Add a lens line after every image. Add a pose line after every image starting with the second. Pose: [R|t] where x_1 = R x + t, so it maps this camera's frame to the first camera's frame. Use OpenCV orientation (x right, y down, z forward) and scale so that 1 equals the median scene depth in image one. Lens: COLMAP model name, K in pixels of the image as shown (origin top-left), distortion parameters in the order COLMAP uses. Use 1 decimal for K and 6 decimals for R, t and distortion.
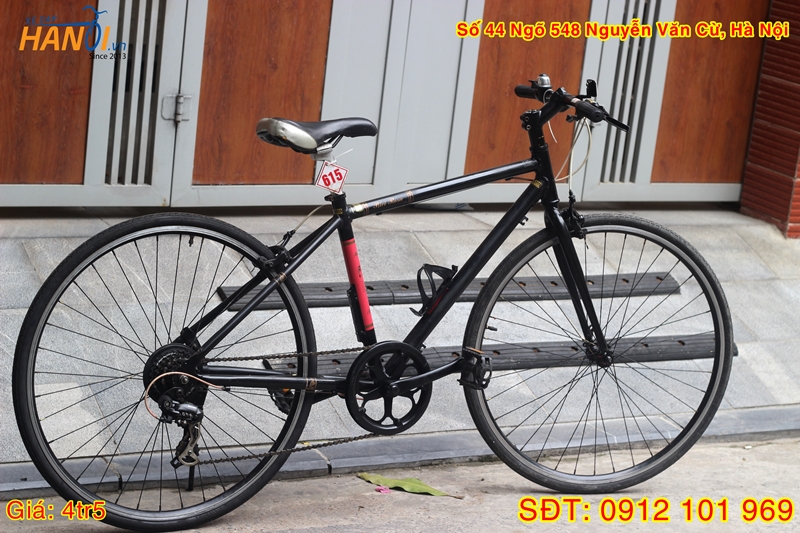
lens RADIAL K [[1855.7, 0, 400.0], [0, 1855.7, 266.5], [0, 0, 1]] dist [-0.214361, -0.049644]
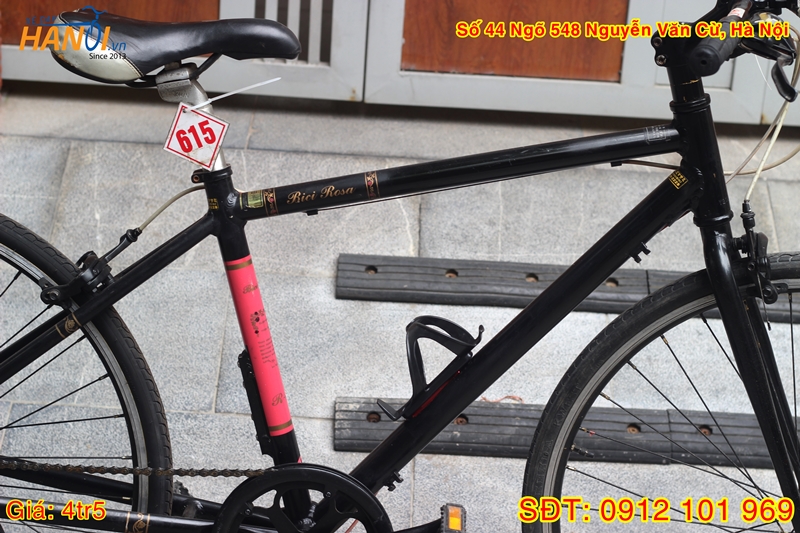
lens RADIAL K [[1855.7, 0, 400.0], [0, 1855.7, 266.5], [0, 0, 1]] dist [-0.214361, -0.049644]
pose [[0.864495, 0.142753, -0.481944, 0.254926], [-0.081612, 0.985964, 0.145652, -0.089631], [0.495971, -0.086583, 0.864011, 0.582450]]
